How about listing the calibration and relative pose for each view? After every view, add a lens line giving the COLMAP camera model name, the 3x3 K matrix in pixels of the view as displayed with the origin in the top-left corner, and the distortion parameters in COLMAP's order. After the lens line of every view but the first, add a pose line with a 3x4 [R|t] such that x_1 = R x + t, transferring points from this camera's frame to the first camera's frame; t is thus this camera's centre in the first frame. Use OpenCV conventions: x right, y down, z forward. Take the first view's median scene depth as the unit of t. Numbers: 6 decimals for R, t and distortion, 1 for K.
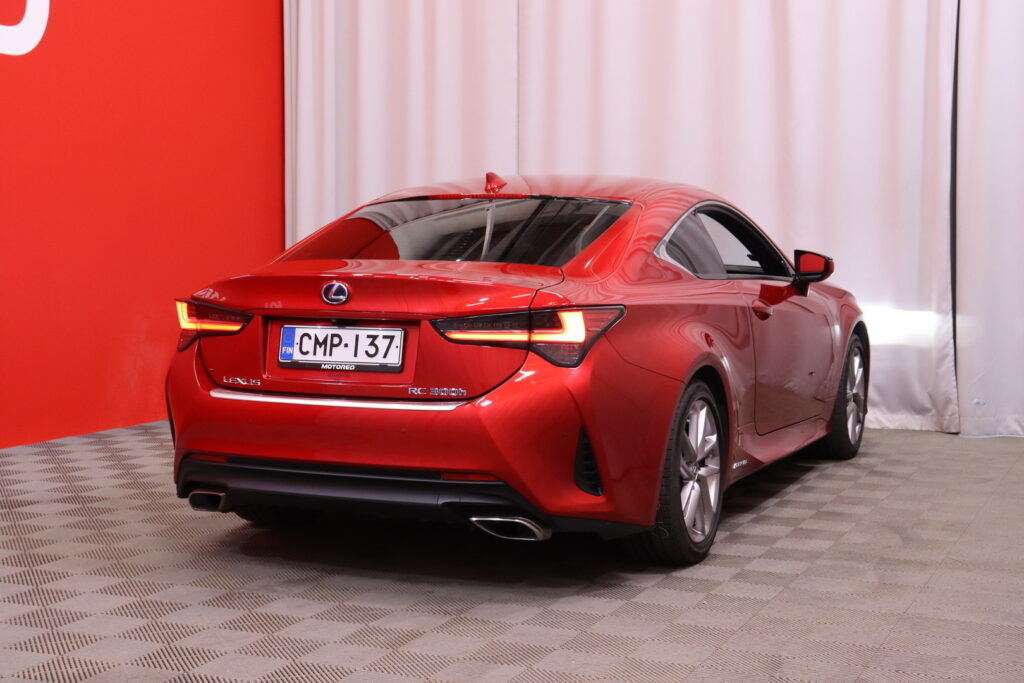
lens RADIAL K [[1555.8, 0, 518.3], [0, 1555.8, 335.2], [0, 0, 1]] dist [-0.005697, 0.000000]
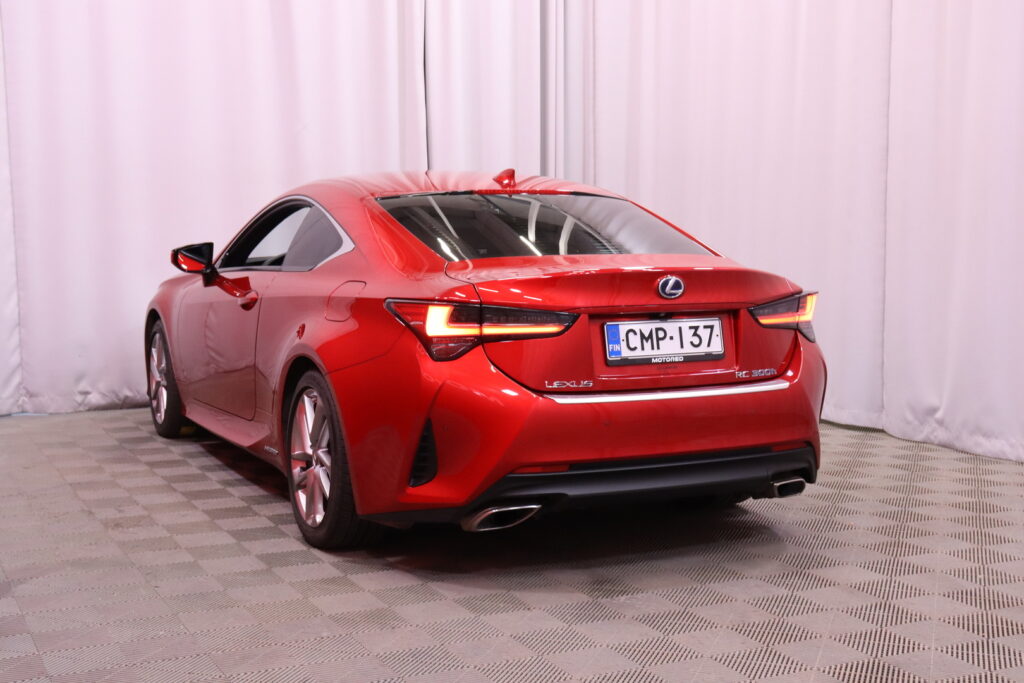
lens RADIAL K [[1332.1, 0, 509.2], [0, 1332.1, 338.3], [0, 0, 1]] dist [0.007977, 0.000000]
pose [[0.633008, -0.069460, 0.771022, -0.855177], [0.052749, 0.997522, 0.046558, -0.039729], [-0.772346, 0.011199, 0.635104, 0.524435]]
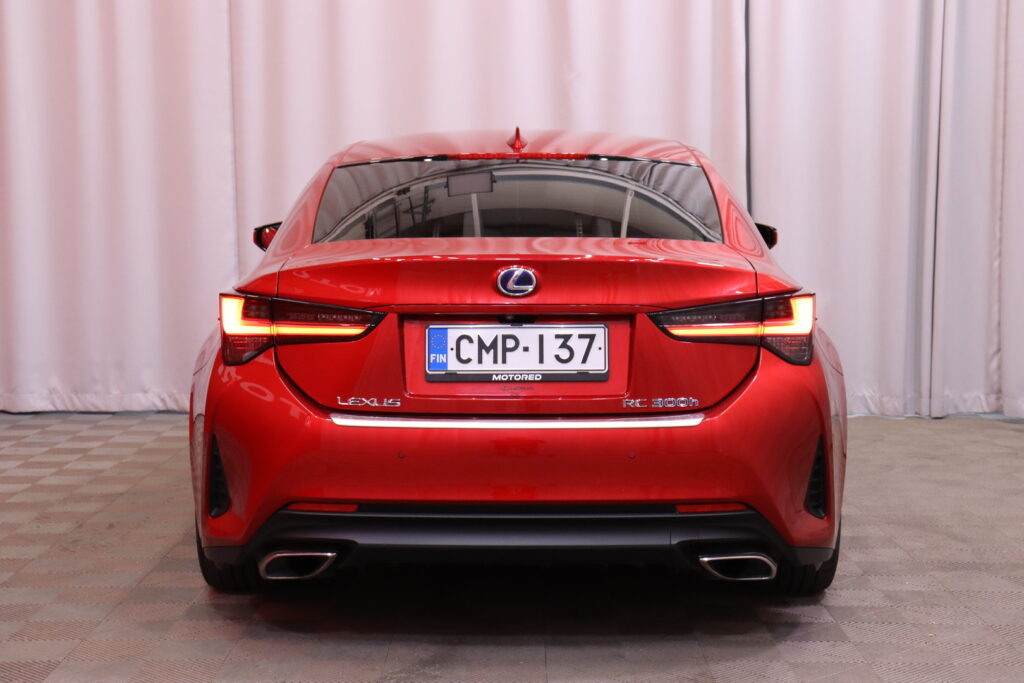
lens RADIAL K [[1734.3, 0, 519.9], [0, 1734.3, 332.5], [0, 0, 1]] dist [0.200933, 0.000000]
pose [[0.920130, -0.034923, 0.390052, -0.450193], [0.030375, 0.999380, 0.017823, -0.017158], [-0.390433, -0.004552, 0.920620, 0.205139]]
